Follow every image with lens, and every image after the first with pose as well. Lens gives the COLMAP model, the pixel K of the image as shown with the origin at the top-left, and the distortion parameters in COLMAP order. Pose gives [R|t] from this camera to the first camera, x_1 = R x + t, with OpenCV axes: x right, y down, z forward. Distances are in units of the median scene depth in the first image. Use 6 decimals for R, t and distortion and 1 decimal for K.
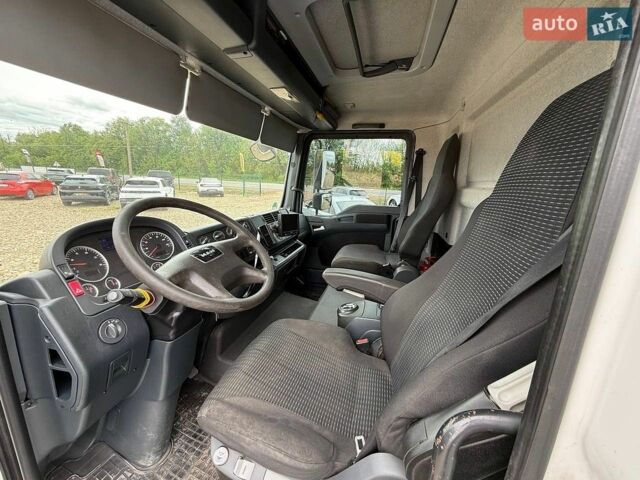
lens RADIAL K [[251.9, 0, 316.7], [0, 251.9, 241.6], [0, 0, 1]] dist [-0.002091, -0.000403]
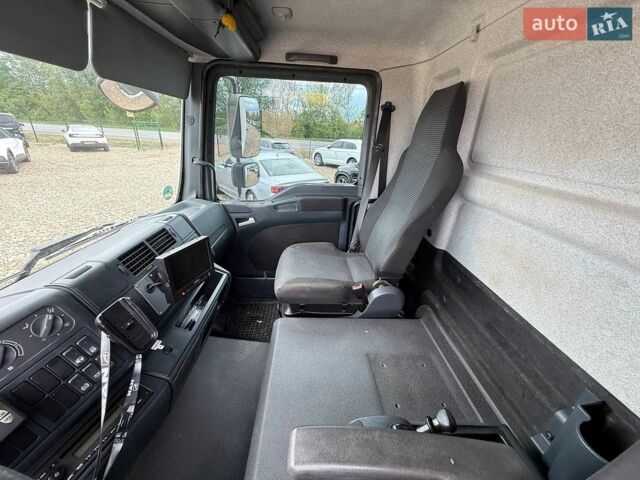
lens RADIAL K [[251.9, 0, 316.7], [0, 251.9, 241.6], [0, 0, 1]] dist [-0.002091, -0.000403]
pose [[0.955626, -0.107366, 0.274320, -0.002231], [0.055969, 0.980428, 0.188755, -0.118180], [-0.289216, -0.165026, 0.942932, 0.300891]]
